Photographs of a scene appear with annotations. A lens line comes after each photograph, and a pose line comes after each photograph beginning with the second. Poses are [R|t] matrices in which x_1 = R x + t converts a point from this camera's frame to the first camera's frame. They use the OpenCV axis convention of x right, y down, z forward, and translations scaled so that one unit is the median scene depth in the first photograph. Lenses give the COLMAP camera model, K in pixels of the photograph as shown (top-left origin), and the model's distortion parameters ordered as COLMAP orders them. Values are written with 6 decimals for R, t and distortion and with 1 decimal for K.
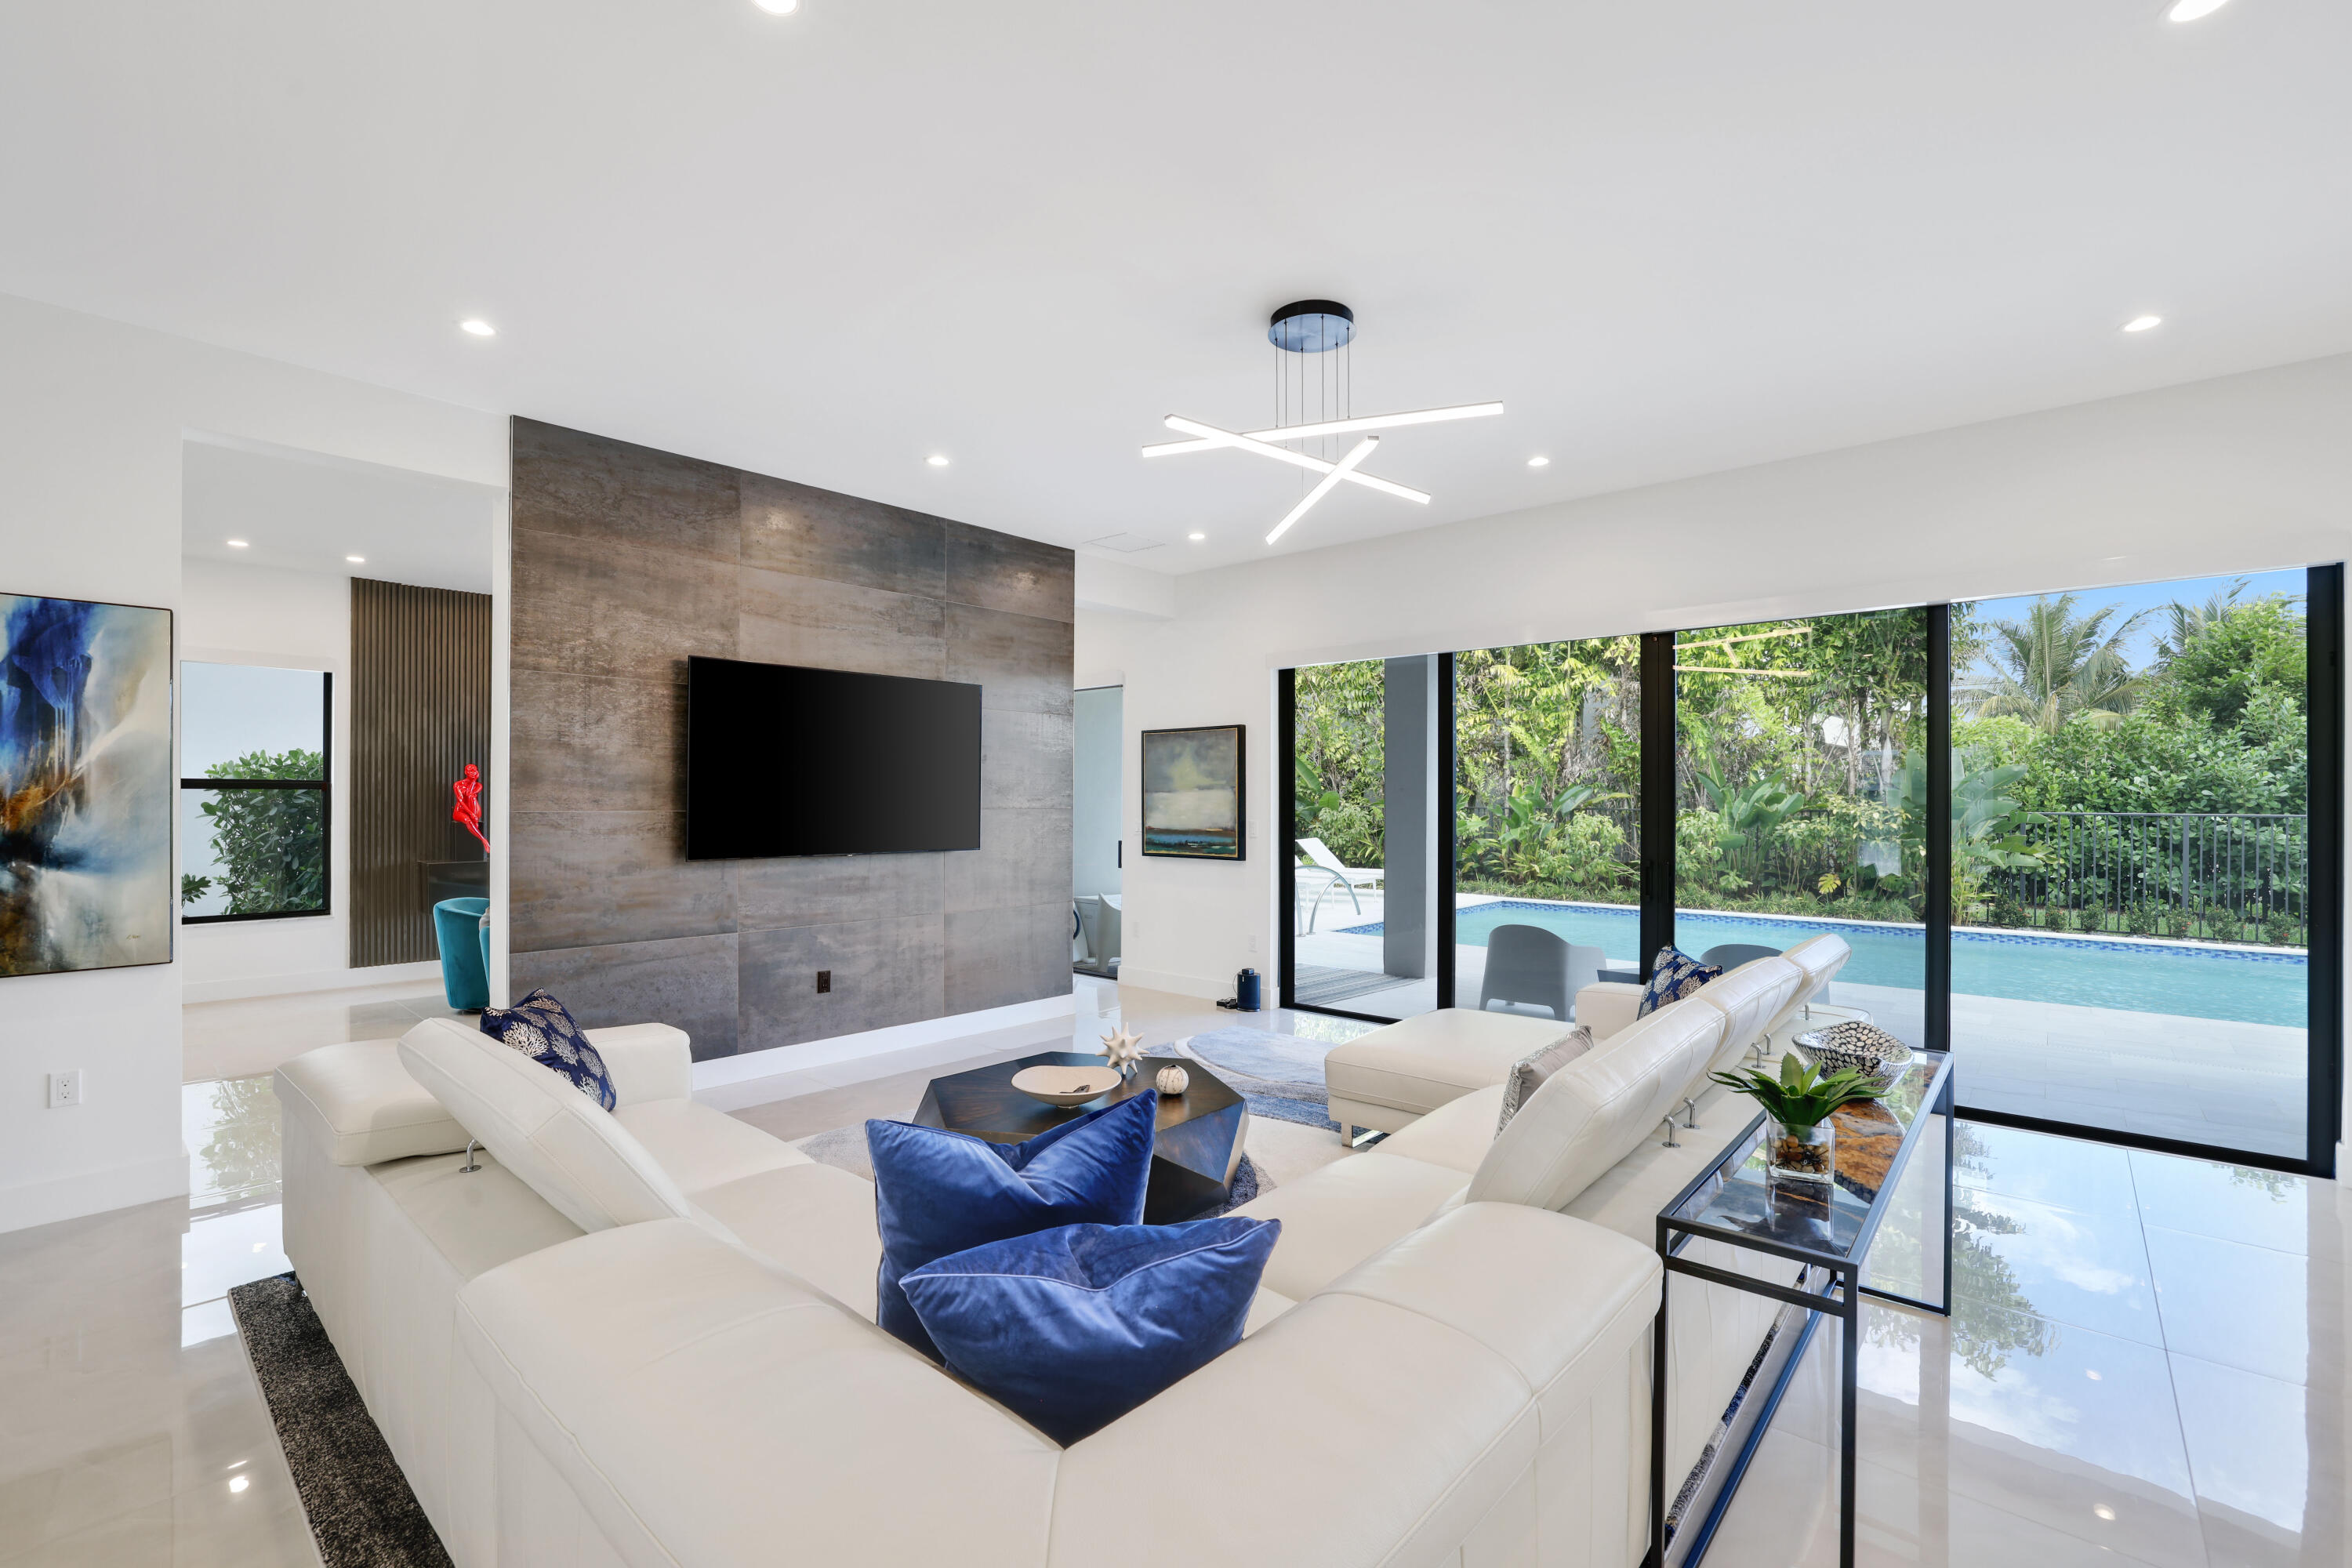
lens RADIAL K [[1020.5, 0, 1184.8], [0, 1020.5, 793.8], [0, 0, 1]] dist [-0.038894, 0.014023]
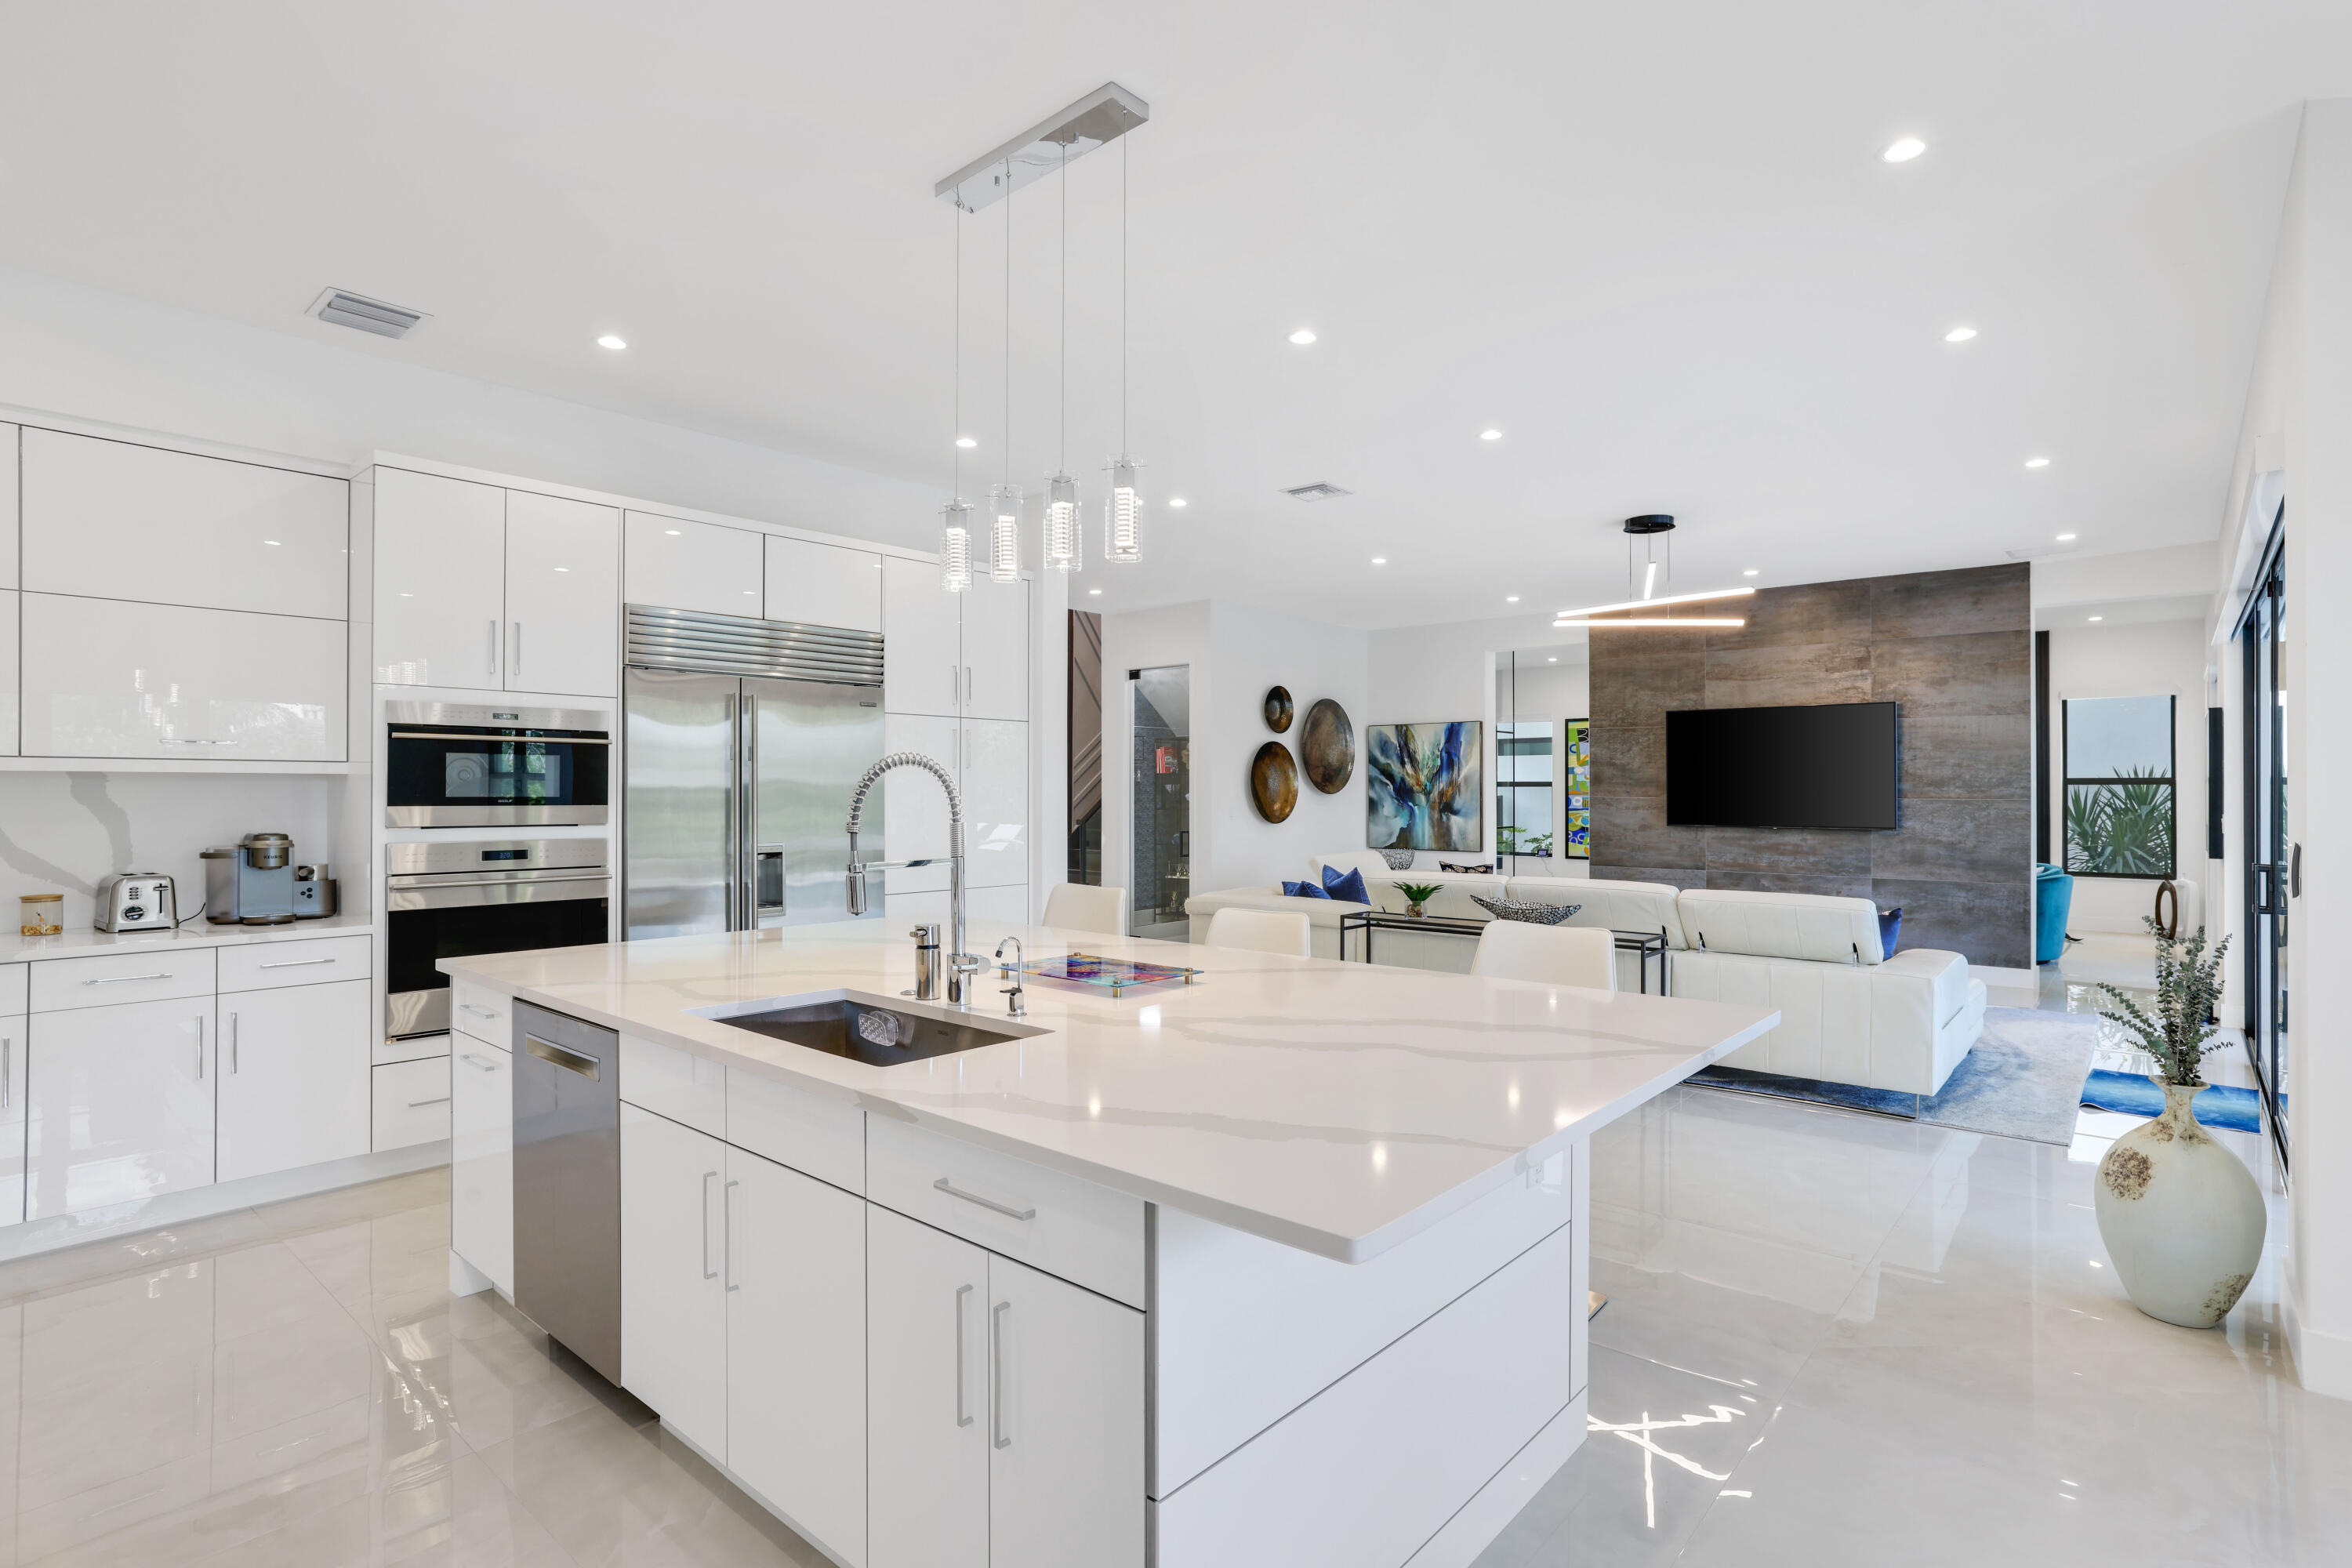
lens RADIAL K [[1162.9, 0, 1172.9], [0, 1162.9, 783.1], [0, 0, 1]] dist [-0.004759, 0.001402]
pose [[-0.000045, -0.009132, -0.999958, 1.274001], [0.004497, 0.999948, -0.009132, 0.004932], [0.999990, -0.004498, -0.000004, 0.097942]]
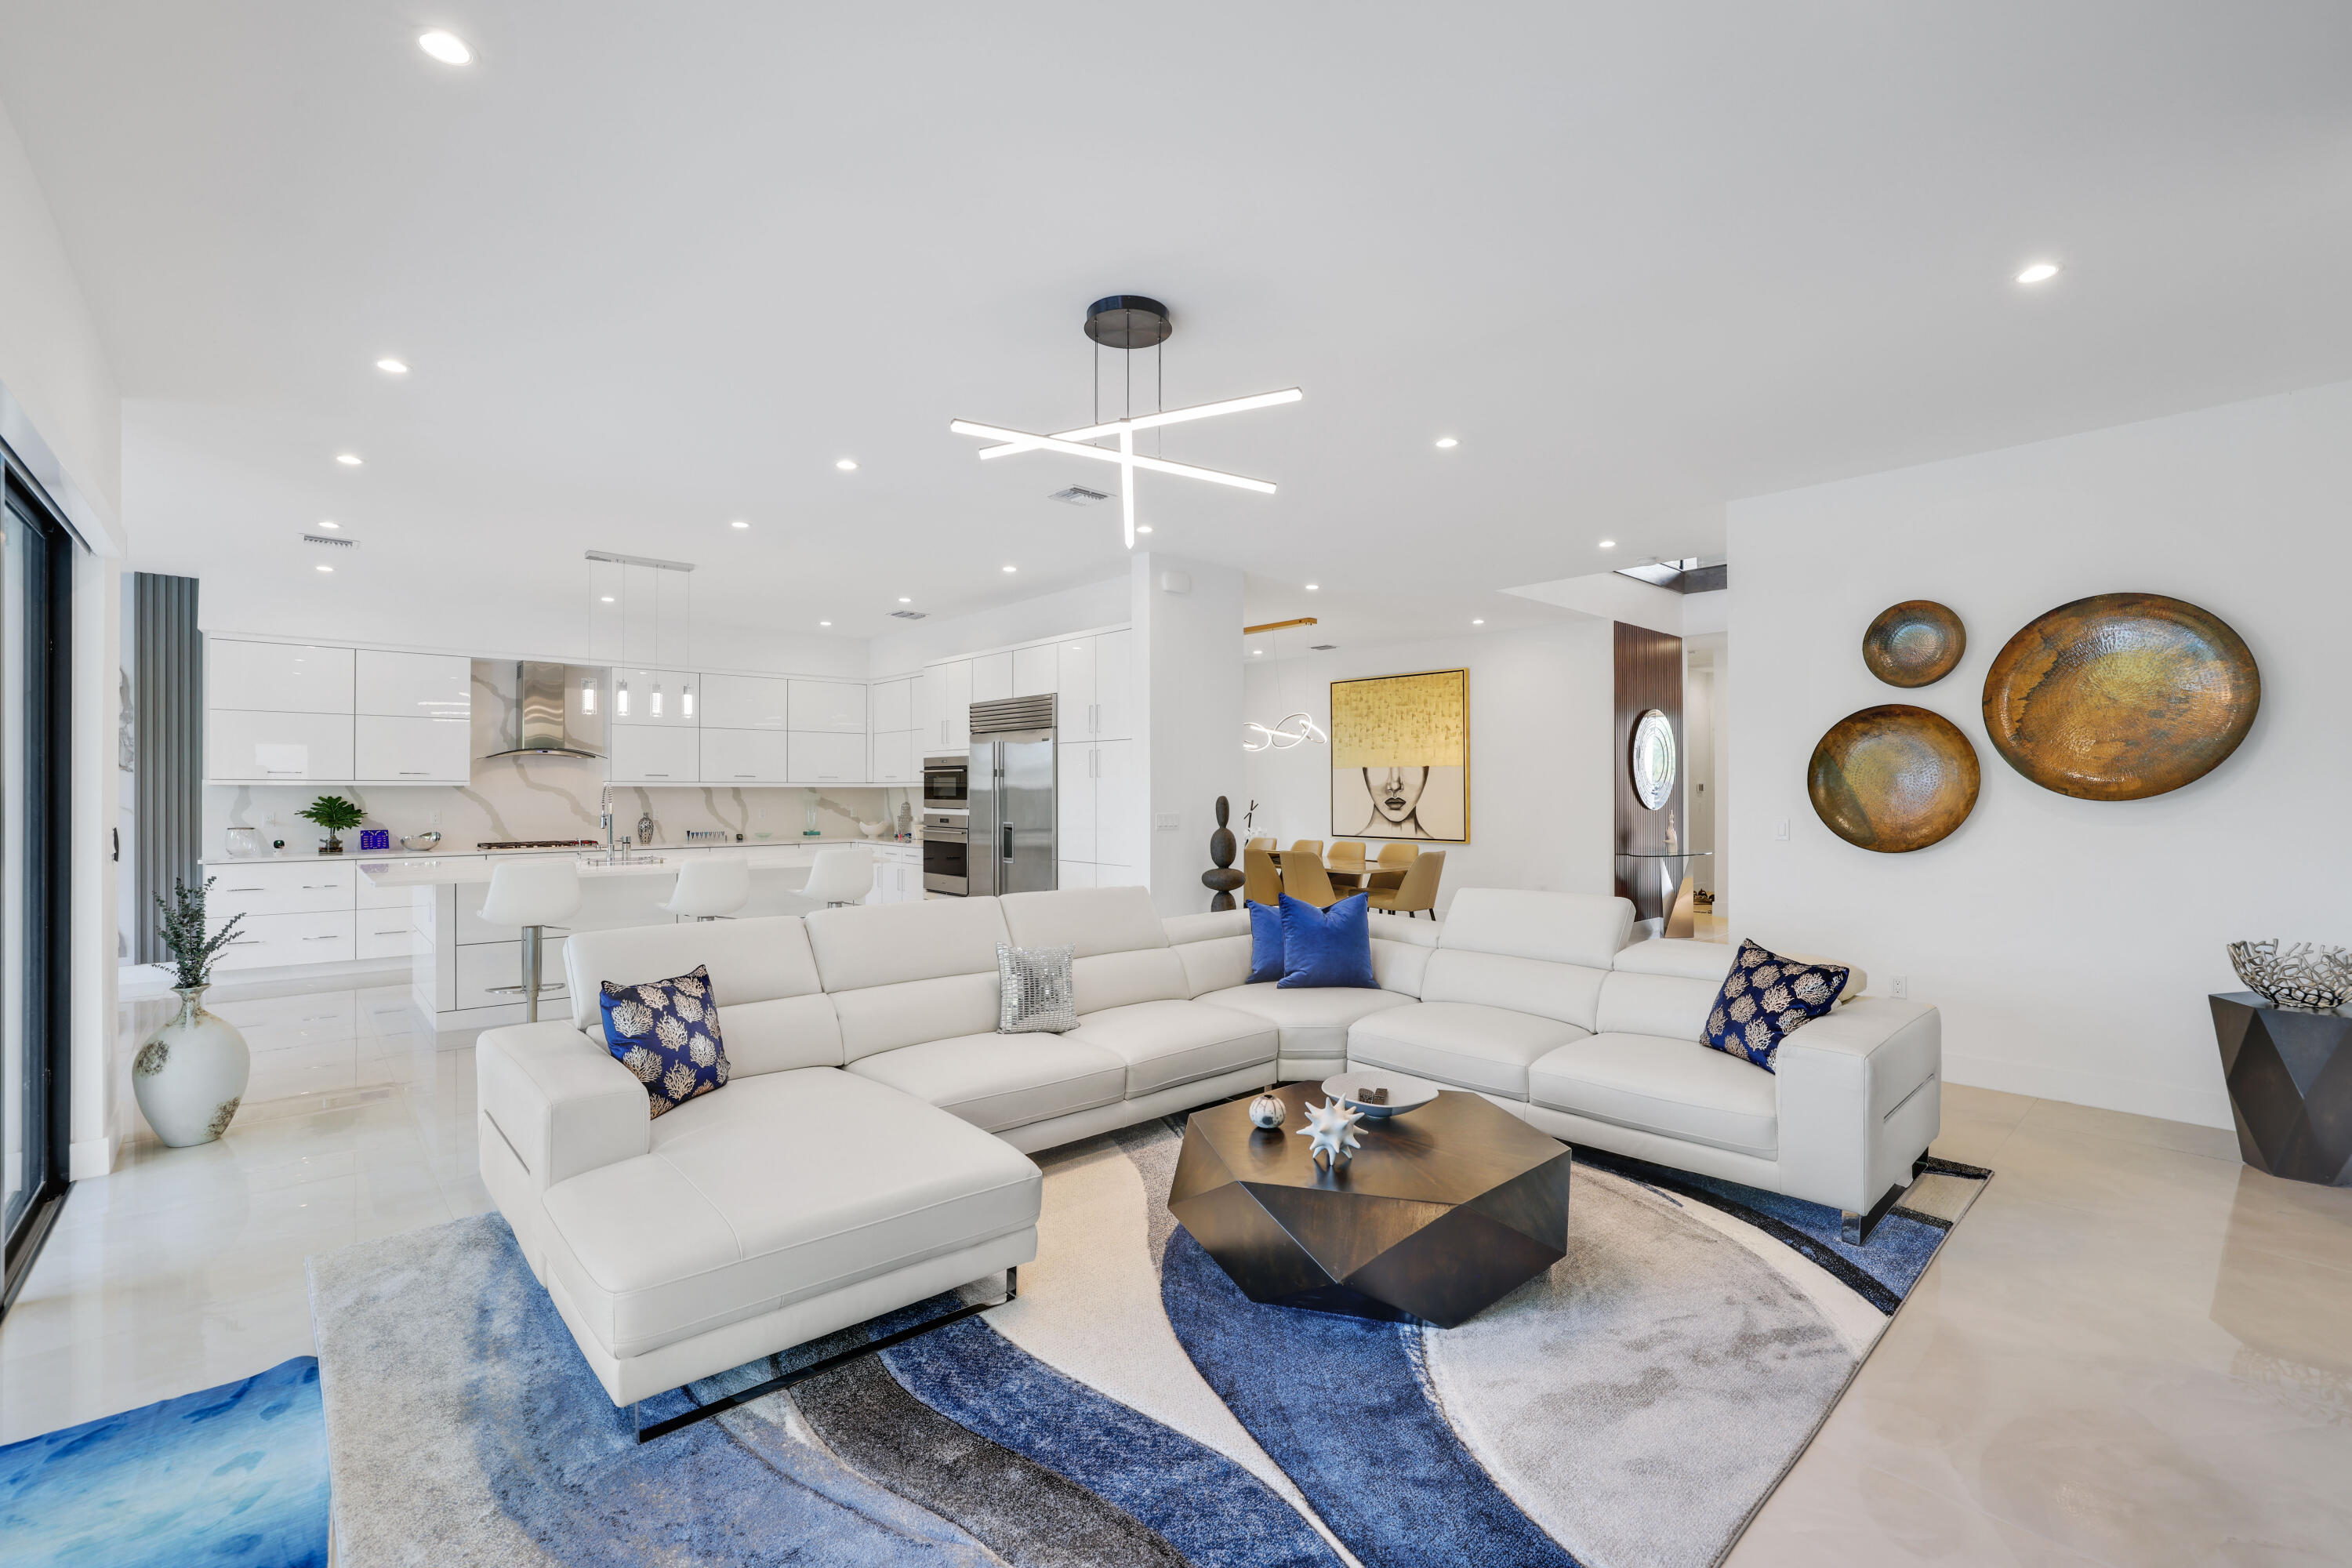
lens RADIAL K [[1020.5, 0, 1180.9], [0, 1020.5, 793.1], [0, 0, 1]] dist [-0.038894, 0.014023]
pose [[-0.992952, -0.002060, 0.118502, -0.025653], [-0.002379, 0.999994, -0.002556, 0.003849], [-0.118496, -0.002820, -0.992950, 1.166159]]
